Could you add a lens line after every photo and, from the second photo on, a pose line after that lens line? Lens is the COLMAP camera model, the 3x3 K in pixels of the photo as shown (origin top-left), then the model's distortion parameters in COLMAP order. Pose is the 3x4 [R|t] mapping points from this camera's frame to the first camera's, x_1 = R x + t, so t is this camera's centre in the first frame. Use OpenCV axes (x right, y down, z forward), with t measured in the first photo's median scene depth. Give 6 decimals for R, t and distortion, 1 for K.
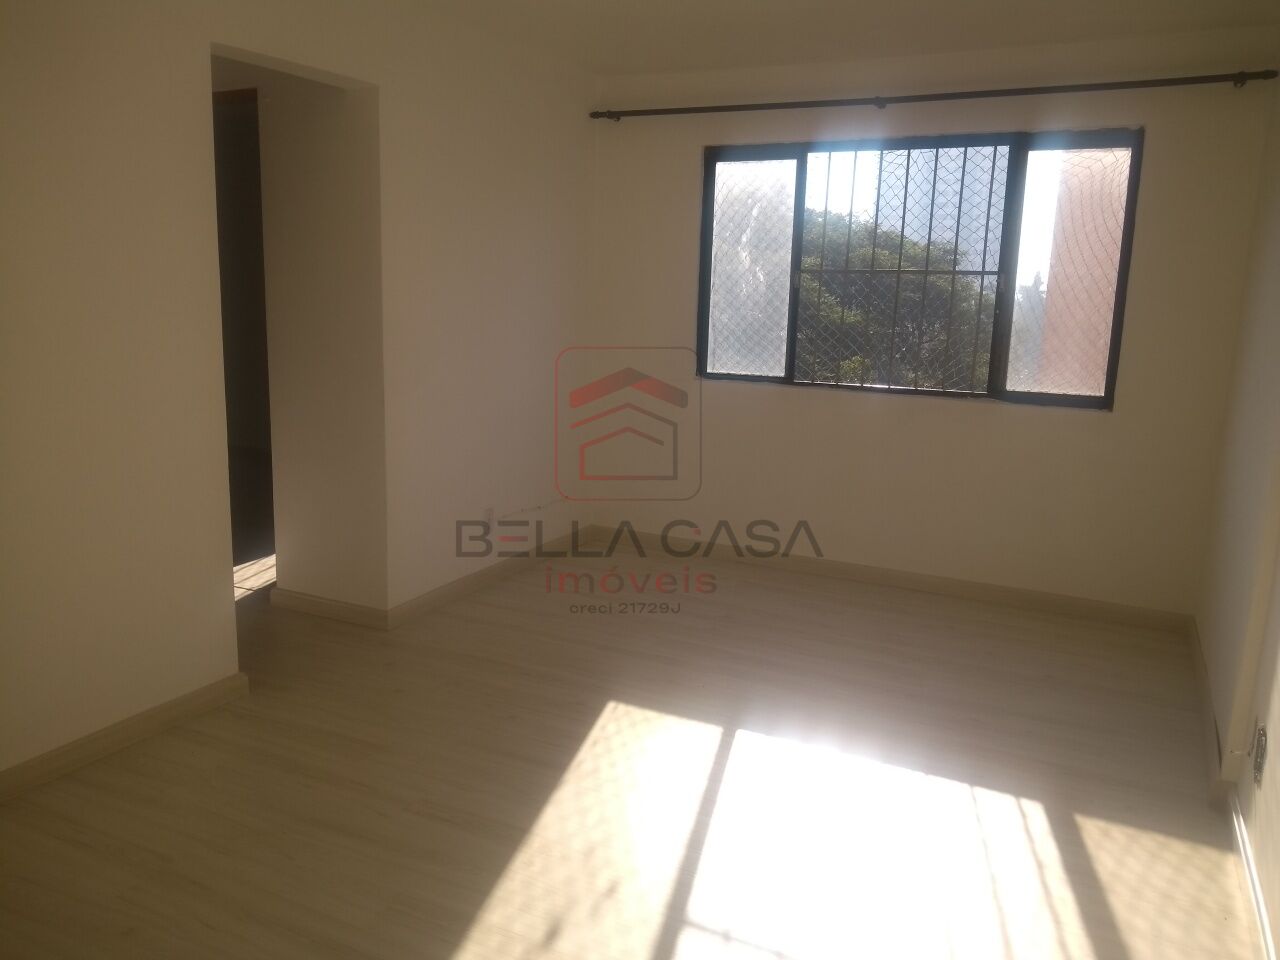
lens RADIAL K [[979.2, 0, 611.9], [0, 979.2, 474.0], [0, 0, 1]] dist [0.052713, -0.103314]
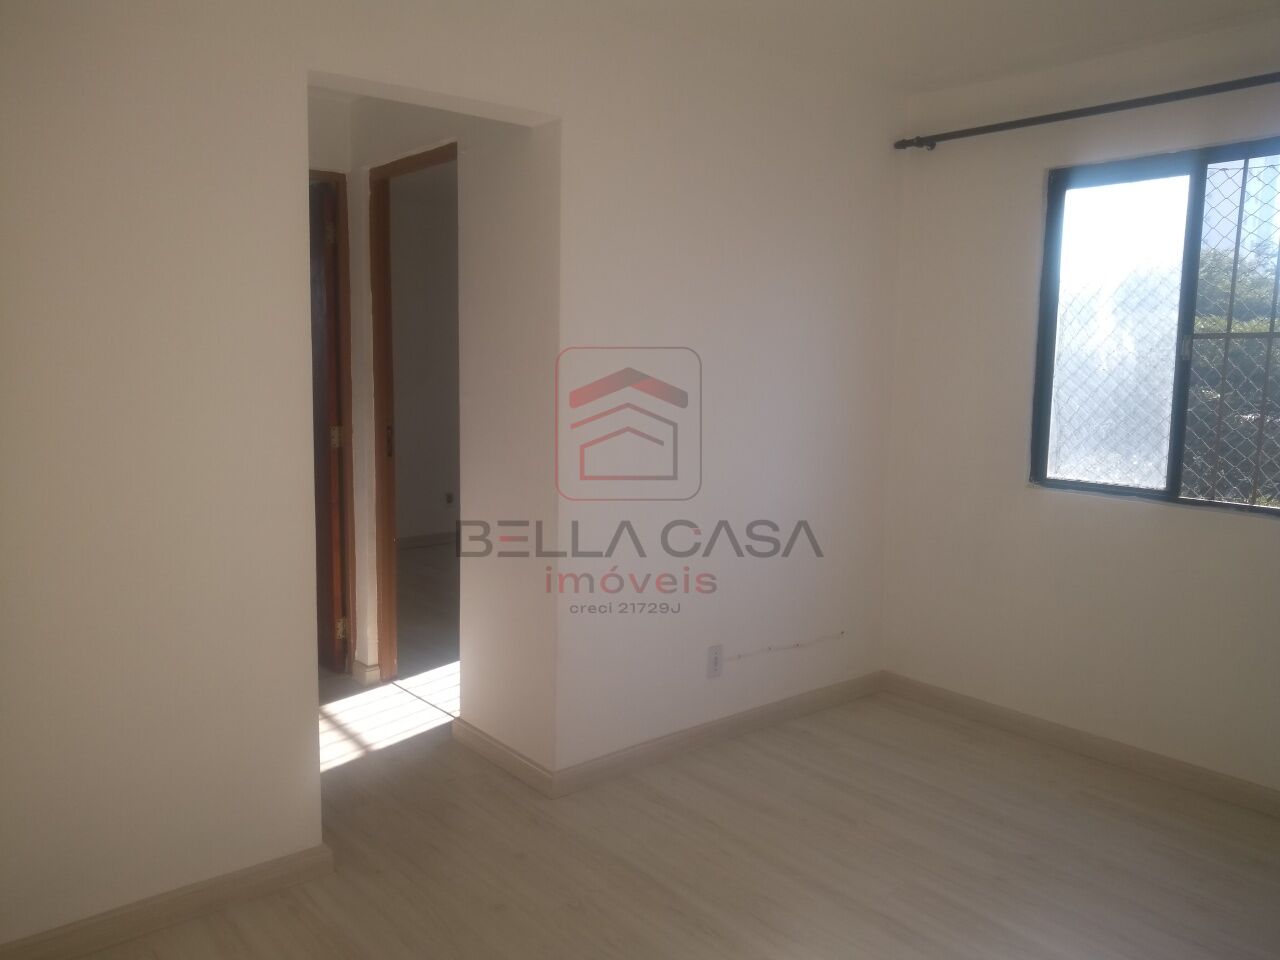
lens RADIAL K [[979.2, 0, 611.9], [0, 979.2, 474.0], [0, 0, 1]] dist [0.052713, -0.103314]
pose [[0.917858, 0.035936, -0.395280, 0.093615], [-0.066326, 0.995777, -0.063481, -0.040929], [0.391329, 0.084484, 0.916365, 0.222962]]
